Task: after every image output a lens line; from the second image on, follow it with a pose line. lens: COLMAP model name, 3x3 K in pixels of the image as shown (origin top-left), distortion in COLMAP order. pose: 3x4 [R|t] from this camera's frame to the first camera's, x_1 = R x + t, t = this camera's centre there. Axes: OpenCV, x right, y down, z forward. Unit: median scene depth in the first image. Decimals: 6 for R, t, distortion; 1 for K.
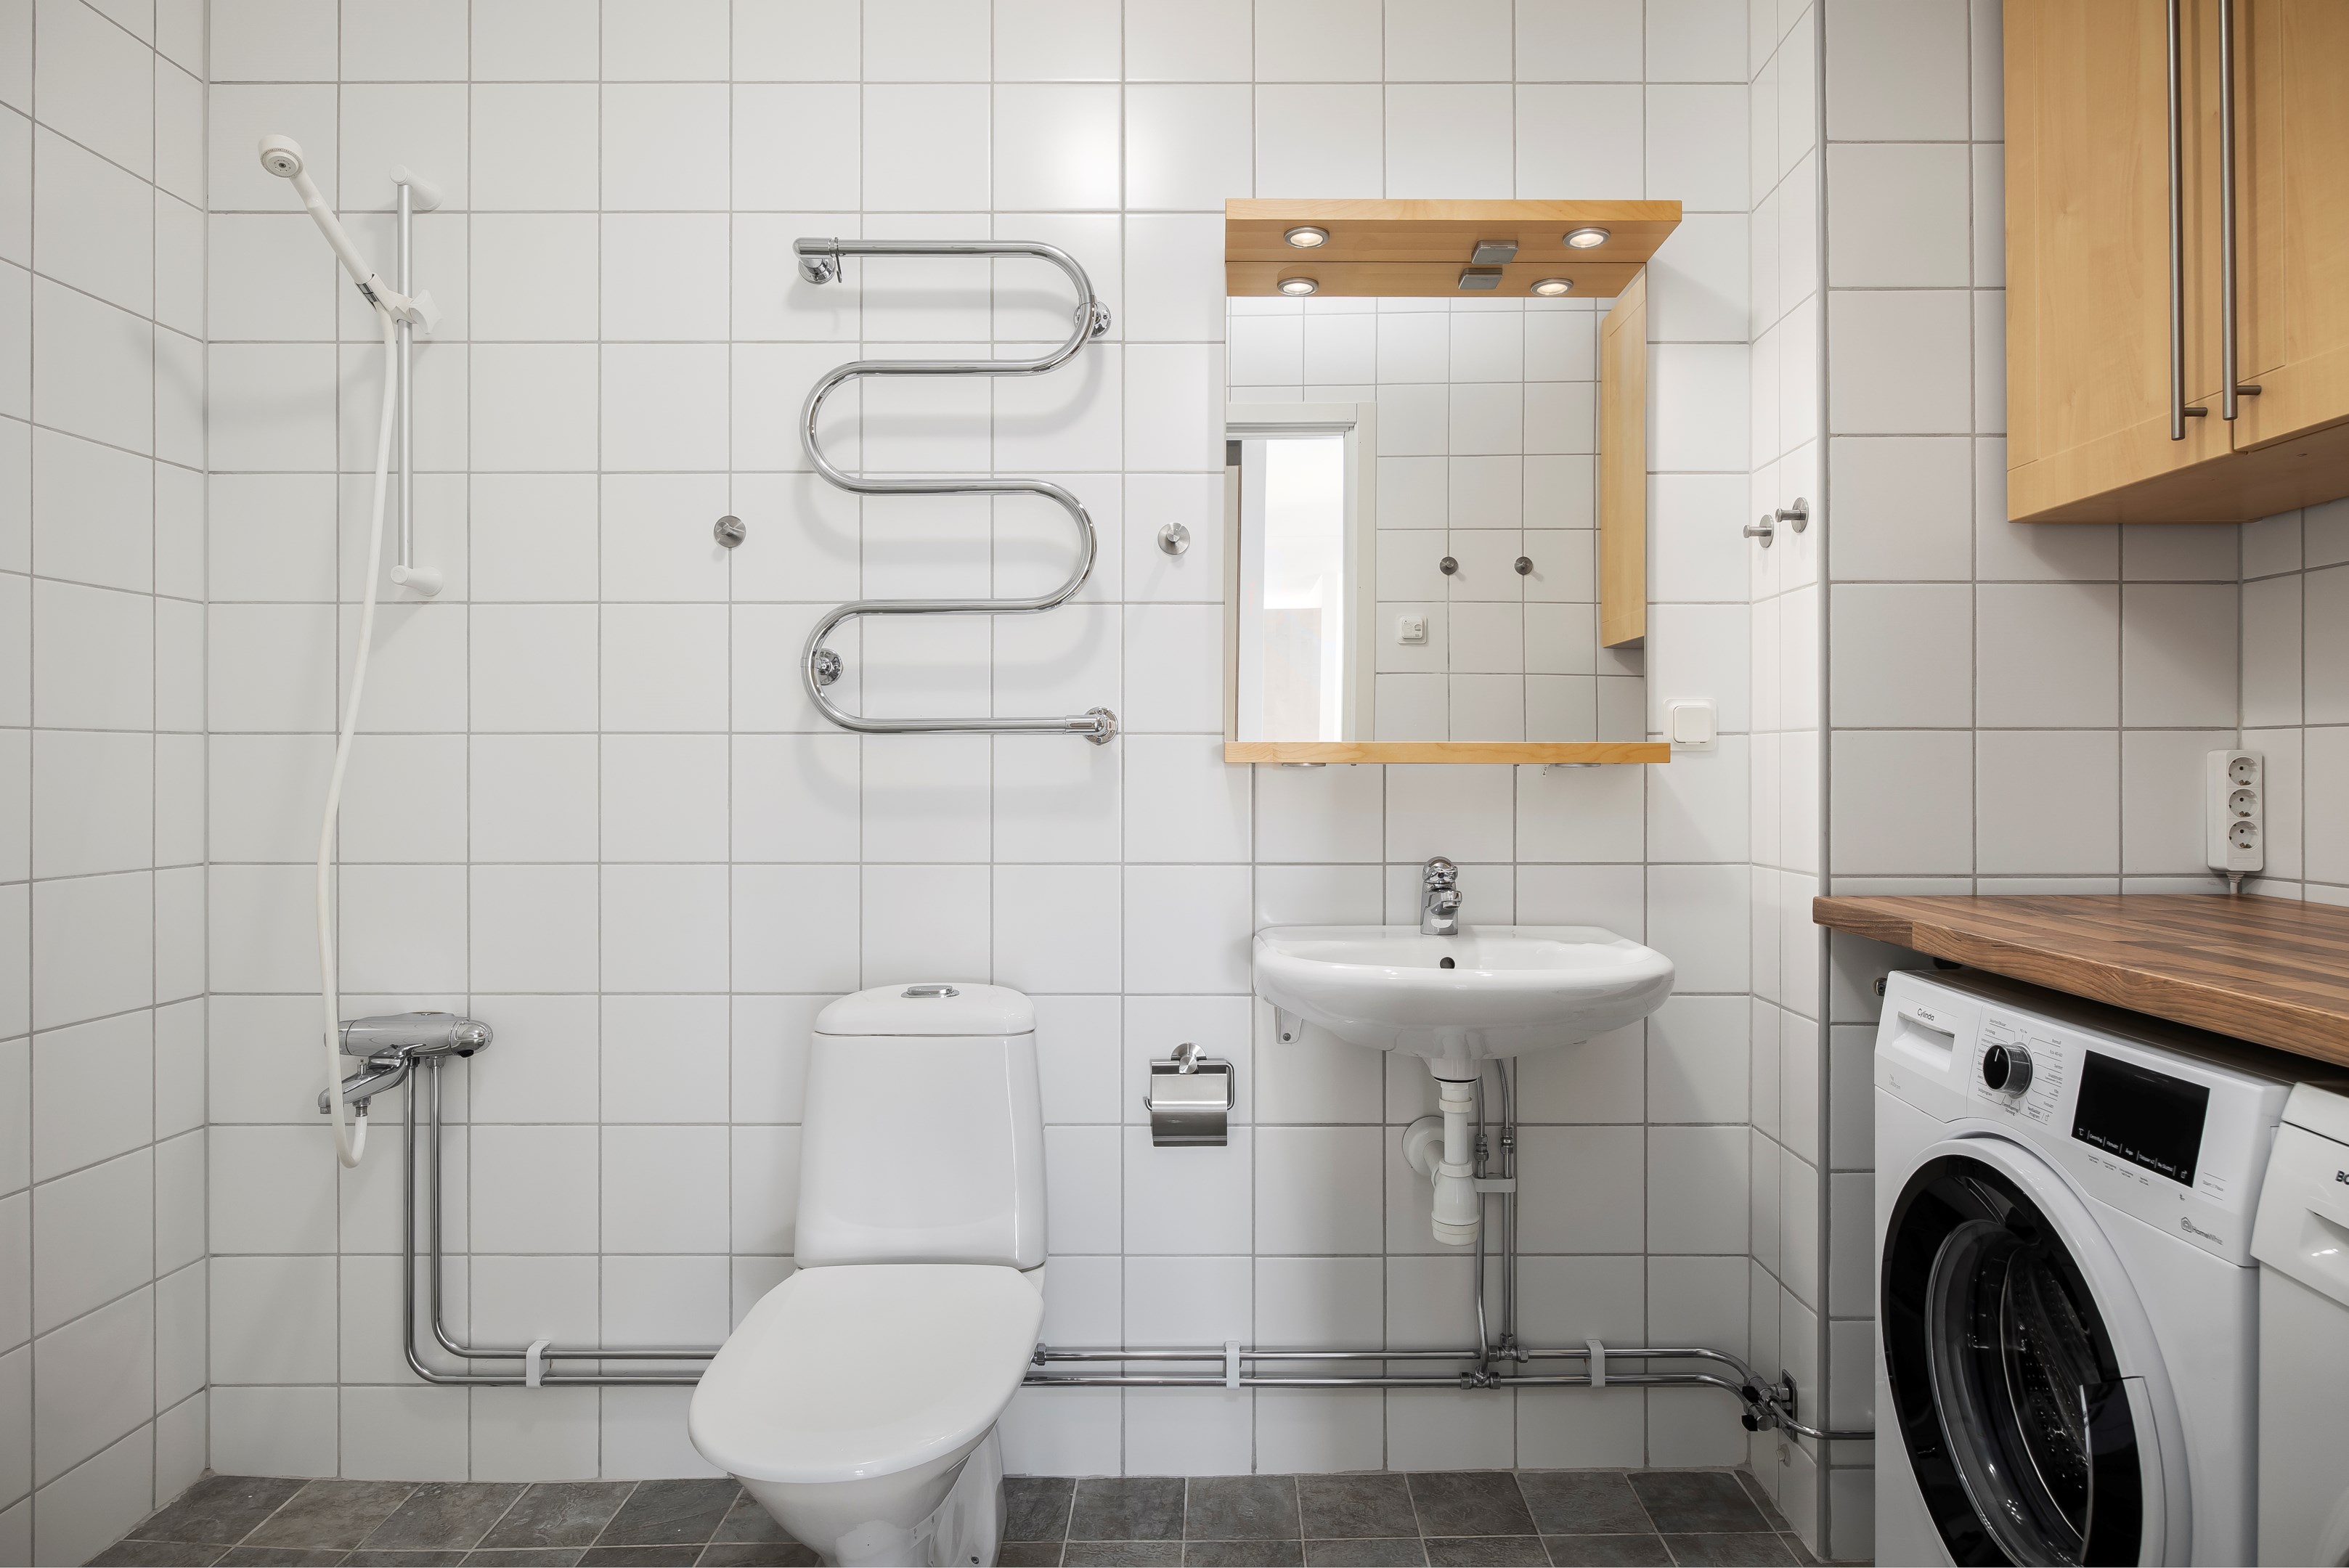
lens RADIAL K [[1277.7, 0, 1182.2], [0, 1277.7, 774.3], [0, 0, 1]] dist [0.003663, 0.001275]
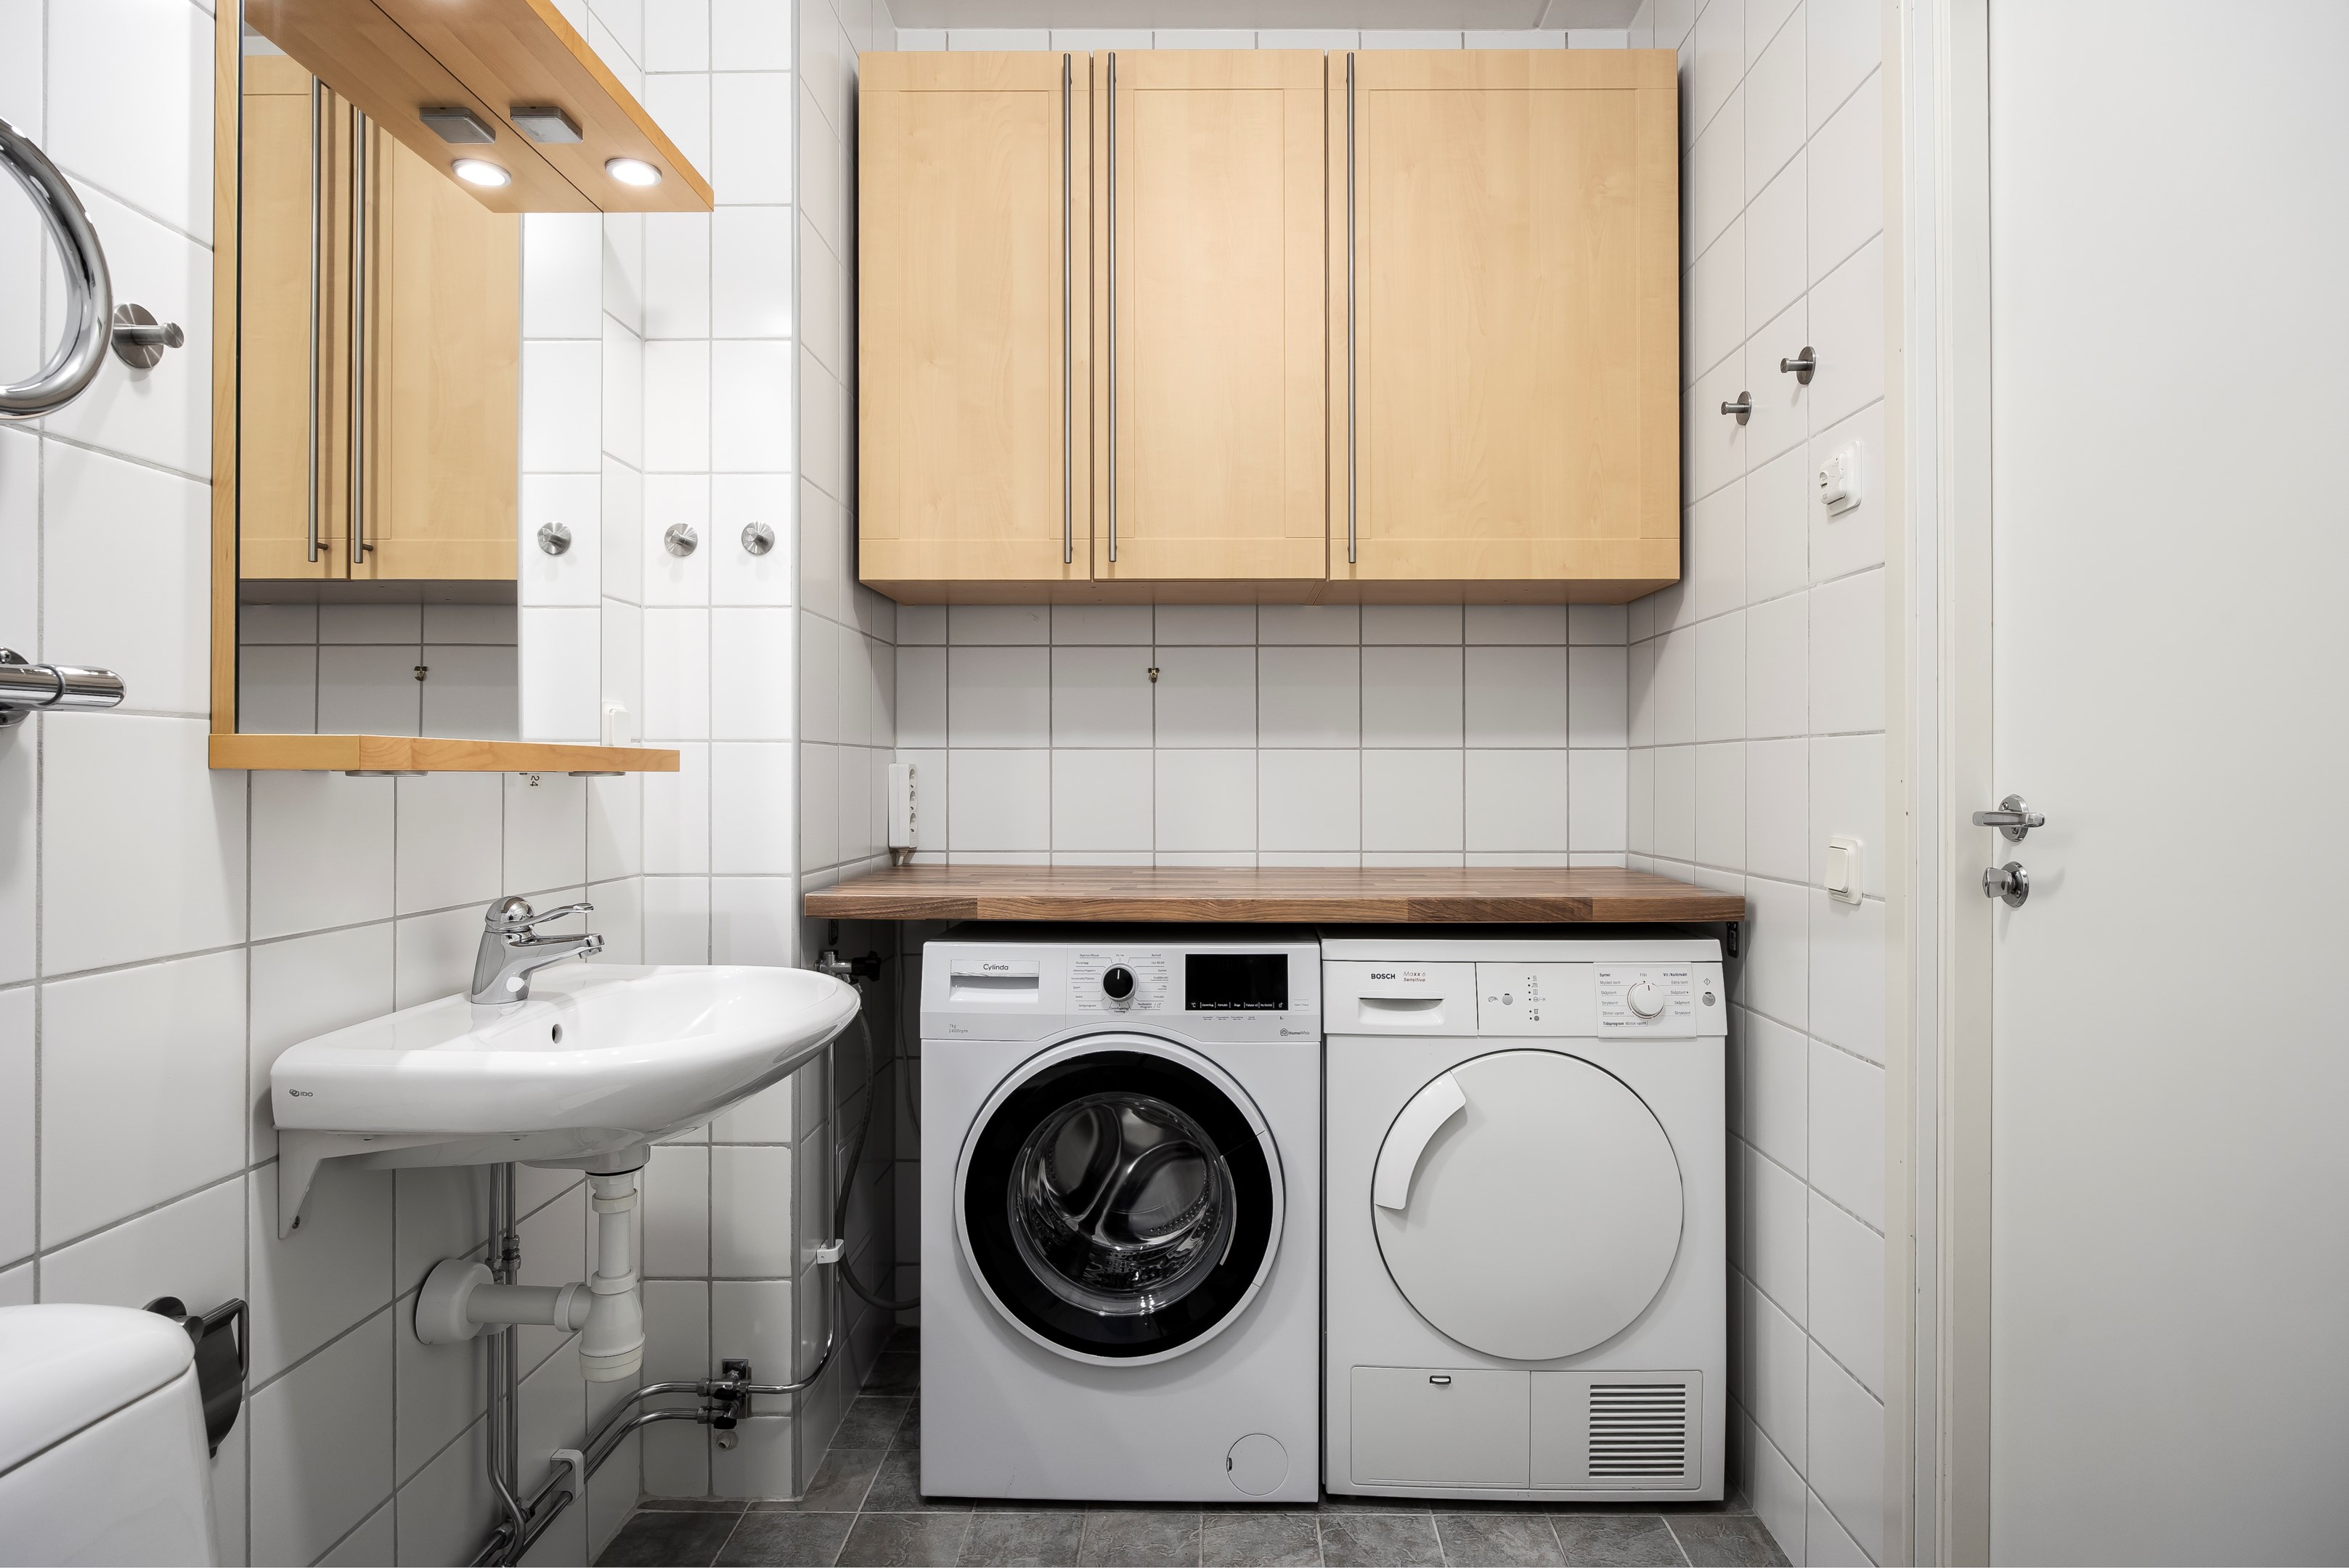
lens RADIAL K [[1303.6, 0, 1180.7], [0, 1303.6, 770.4], [0, 0, 1]] dist [-0.008135, -0.000443]
pose [[0.001231, 0.001995, 0.999997, -0.760832], [0.001977, 0.999996, -0.001997, -0.009504], [-0.999997, 0.001979, 0.001227, 0.827834]]
